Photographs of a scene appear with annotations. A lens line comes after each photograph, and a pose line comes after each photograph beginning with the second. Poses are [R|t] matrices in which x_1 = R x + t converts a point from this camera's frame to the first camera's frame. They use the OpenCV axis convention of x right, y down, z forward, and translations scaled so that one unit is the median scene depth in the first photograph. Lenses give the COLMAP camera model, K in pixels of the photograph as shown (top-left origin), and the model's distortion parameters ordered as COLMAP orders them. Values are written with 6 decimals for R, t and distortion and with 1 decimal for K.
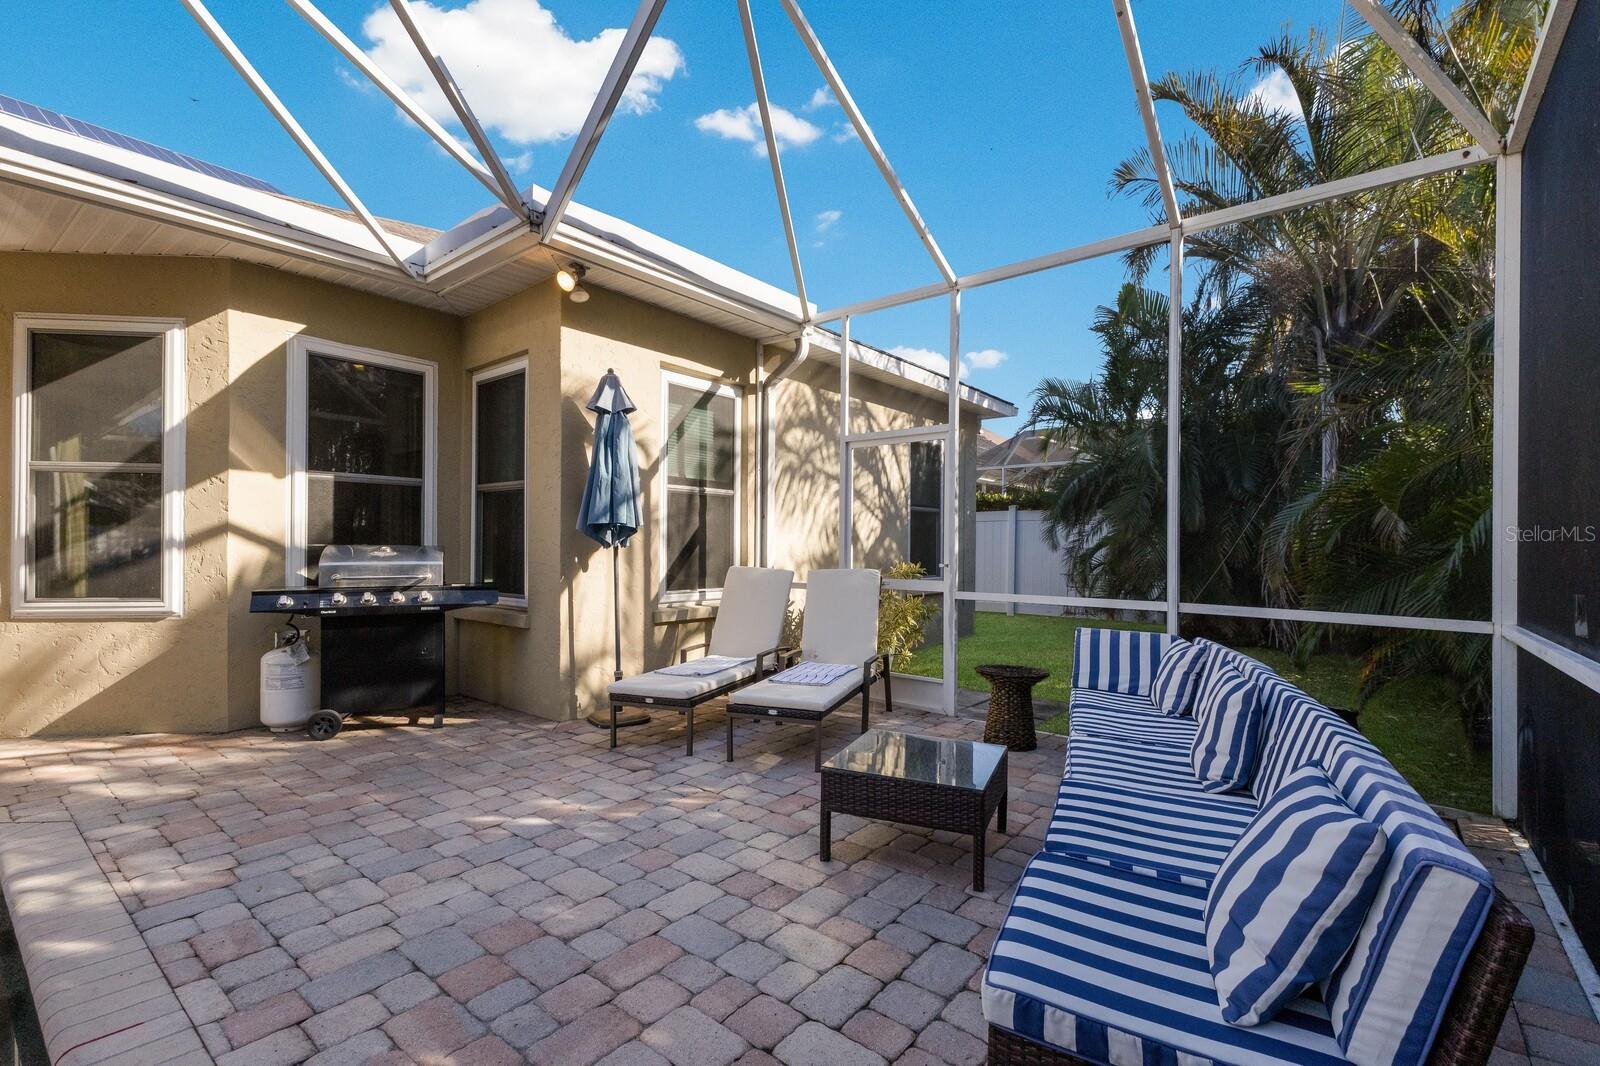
lens RADIAL K [[689.7, 0, 806.7], [0, 689.7, 543.7], [0, 0, 1]] dist [0.026556, -0.003249]
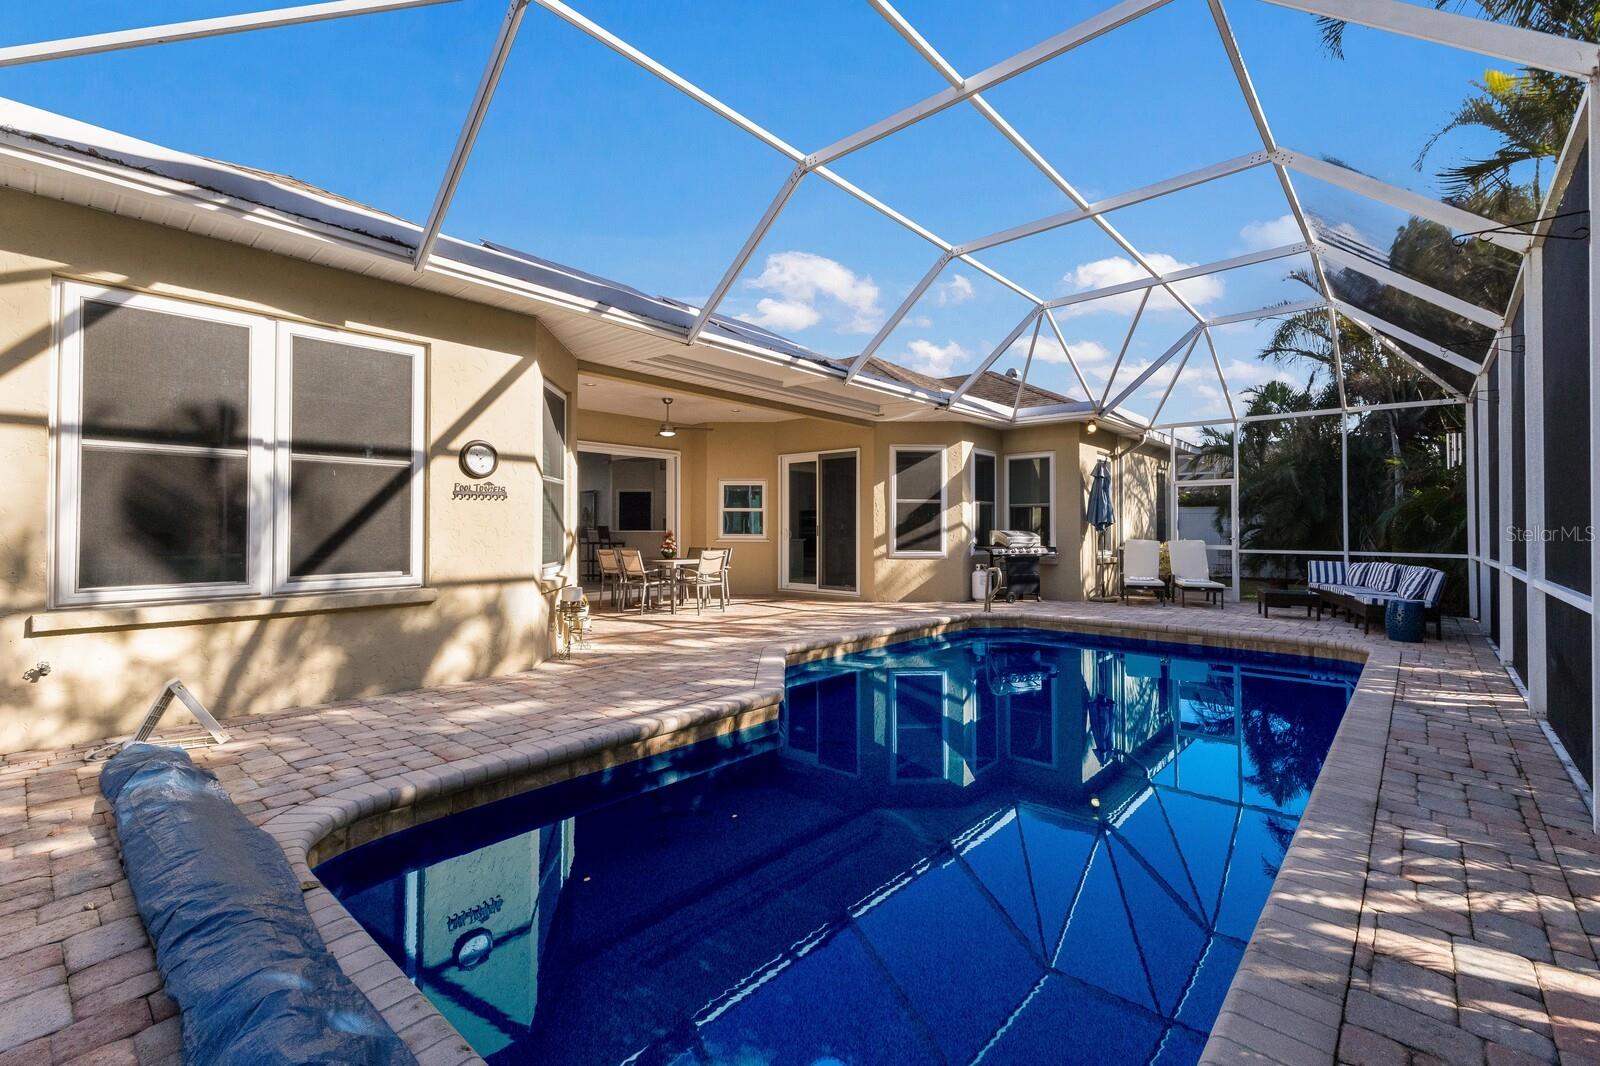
lens RADIAL K [[689.7, 0, 794.8], [0, 689.7, 524.8], [0, 0, 1]] dist [0.026556, -0.003249]
pose [[0.999184, -0.002991, -0.040268, -1.358330], [0.002624, 0.999955, -0.009164, 0.002388], [0.040294, 0.009051, 0.999147, -1.623439]]
